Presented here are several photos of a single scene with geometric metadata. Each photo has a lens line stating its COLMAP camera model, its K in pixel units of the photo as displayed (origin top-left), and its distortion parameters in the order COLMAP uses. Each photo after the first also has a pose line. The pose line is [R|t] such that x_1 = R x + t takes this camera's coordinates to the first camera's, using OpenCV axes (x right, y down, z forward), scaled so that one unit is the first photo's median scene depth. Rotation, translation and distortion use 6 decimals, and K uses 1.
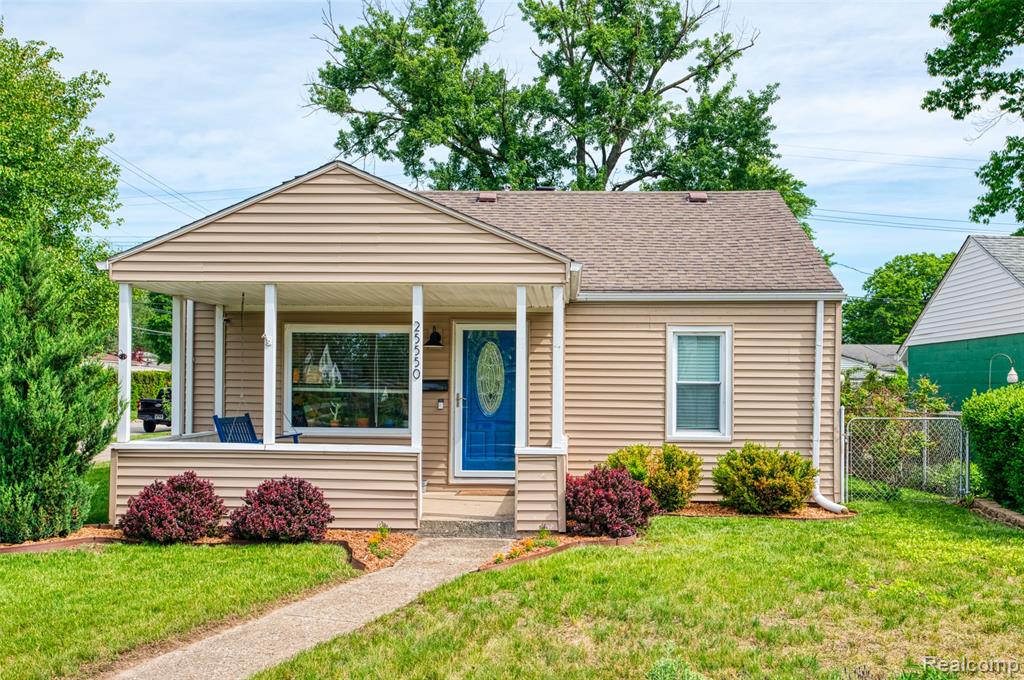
lens RADIAL K [[1019.7, 0, 504.1], [0, 1019.7, 389.1], [0, 0, 1]] dist [0.025953, 0.000000]
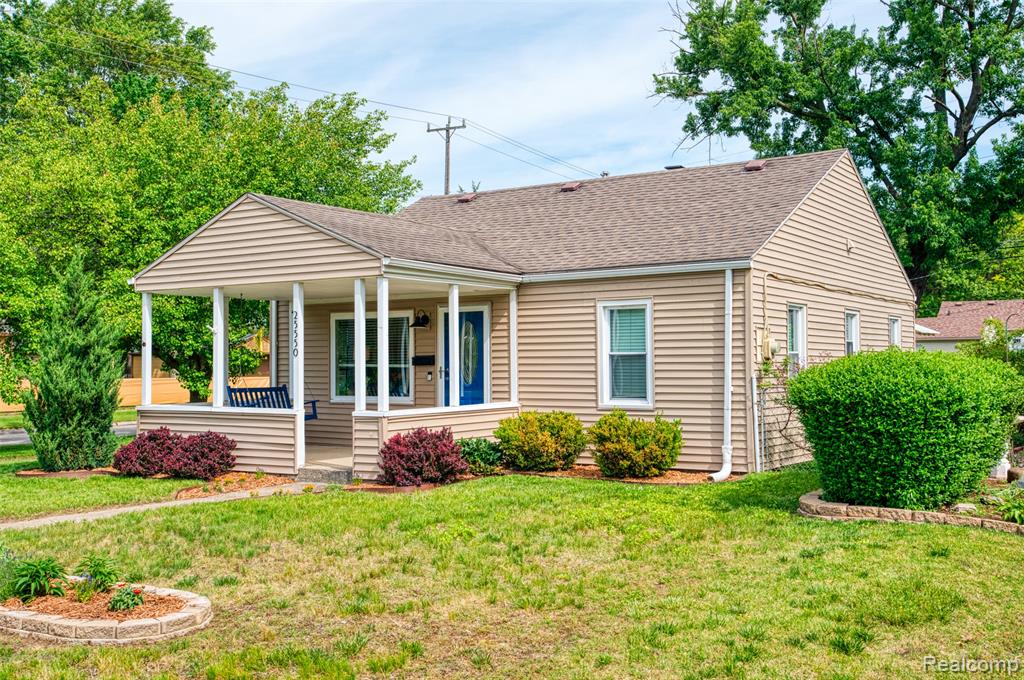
lens RADIAL K [[1026.5, 0, 513.0], [0, 1026.5, 340.3], [0, 0, 1]] dist [0.045101, 0.000000]
pose [[0.859018, -0.026362, -0.511267, 0.633642], [0.015546, 0.999556, -0.025419, 0.005148], [0.511710, 0.013887, 0.859046, 0.026962]]
